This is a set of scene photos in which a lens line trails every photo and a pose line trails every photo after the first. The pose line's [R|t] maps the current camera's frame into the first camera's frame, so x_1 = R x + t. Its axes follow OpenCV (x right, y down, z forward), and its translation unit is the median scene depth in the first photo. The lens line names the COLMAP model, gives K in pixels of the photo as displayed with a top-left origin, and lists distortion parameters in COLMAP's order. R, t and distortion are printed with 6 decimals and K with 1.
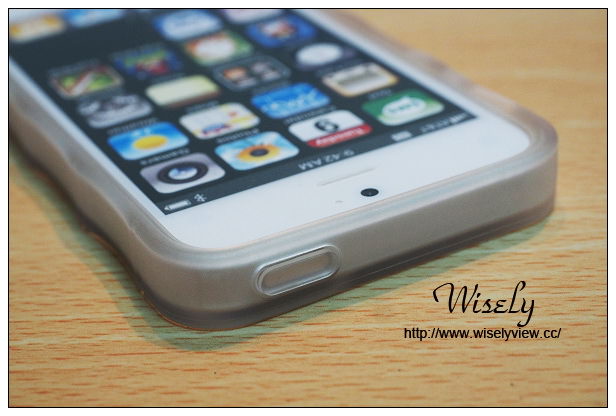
lens RADIAL K [[1377.1, 0, 343.0], [0, 1377.1, 208.4], [0, 0, 1]] dist [-0.021356, -0.178167]
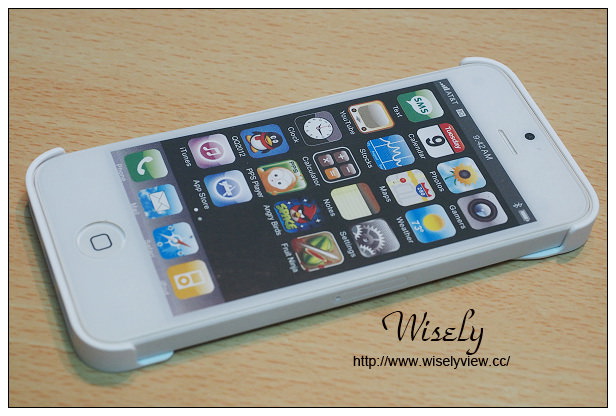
lens RADIAL K [[1377.1, 0, 343.0], [0, 1377.1, 208.4], [0, 0, 1]] dist [-0.021356, -0.178167]
pose [[0.139592, -0.688640, 0.711540, -1.216726], [0.408170, 0.694704, 0.592270, -0.994326], [-0.902170, 0.207753, 0.378057, 0.494062]]
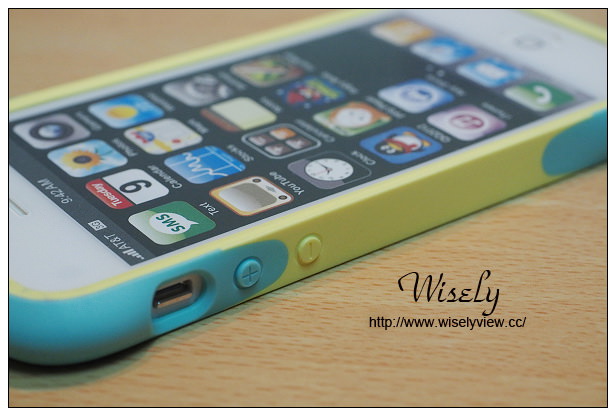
lens RADIAL K [[1394.2, 0, 347.7], [0, 1394.2, 208.2], [0, 0, 1]] dist [-0.012898, 0.019810]
pose [[0.134024, 0.530370, -0.837105, 0.826812], [-0.482631, 0.772708, 0.412299, -0.517893], [0.865508, 0.348755, 0.359535, 0.769268]]
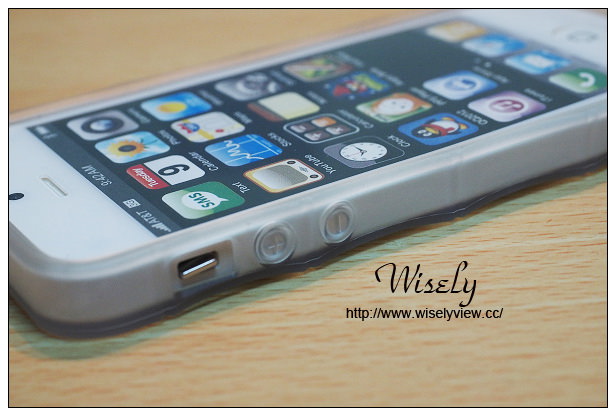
lens RADIAL K [[1394.2, 0, 347.7], [0, 1394.2, 208.2], [0, 0, 1]] dist [-0.012898, 0.019810]
pose [[0.047436, 0.484261, -0.873637, 0.878451], [-0.424268, 0.801574, 0.421279, -0.510023], [0.904293, 0.350672, 0.243480, 0.863900]]
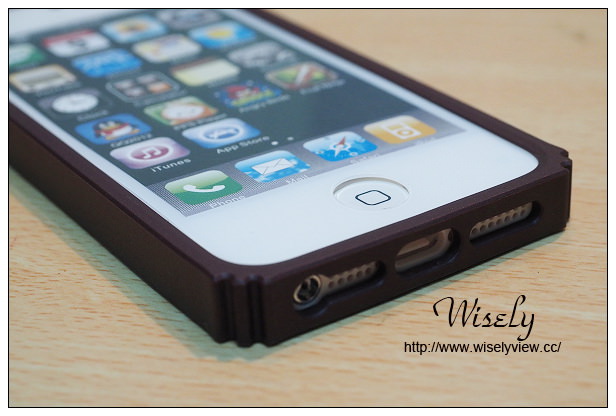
lens RADIAL K [[1394.2, 0, 347.7], [0, 1394.2, 208.2], [0, 0, 1]] dist [-0.012898, 0.019810]
pose [[-0.991433, 0.120489, -0.050432, -0.169042], [0.026927, 0.566350, 0.823725, -0.990240], [0.127812, 0.815310, -0.564742, 1.832559]]
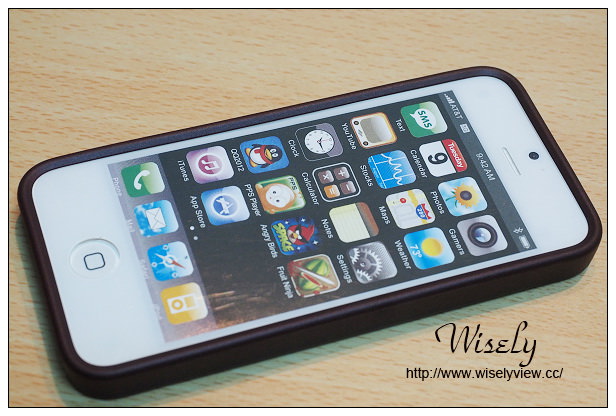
lens RADIAL K [[1377.1, 0, 343.0], [0, 1377.1, 208.4], [0, 0, 1]] dist [-0.021356, -0.178167]
pose [[0.167368, -0.732552, 0.659815, -1.107837], [0.394405, 0.663118, 0.636175, -1.063137], [-0.903566, 0.153759, 0.399907, 0.463169]]
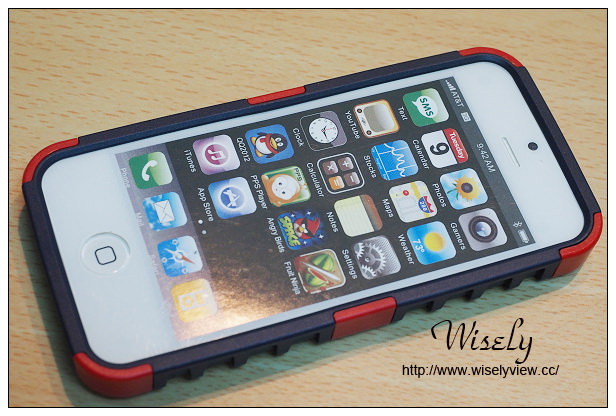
lens RADIAL K [[1377.1, 0, 343.0], [0, 1377.1, 208.4], [0, 0, 1]] dist [-0.021356, -0.178167]
pose [[0.155628, -0.796141, 0.584756, -1.019880], [0.361116, 0.596848, 0.716497, -1.204436], [-0.919443, 0.099658, 0.380385, 0.486240]]
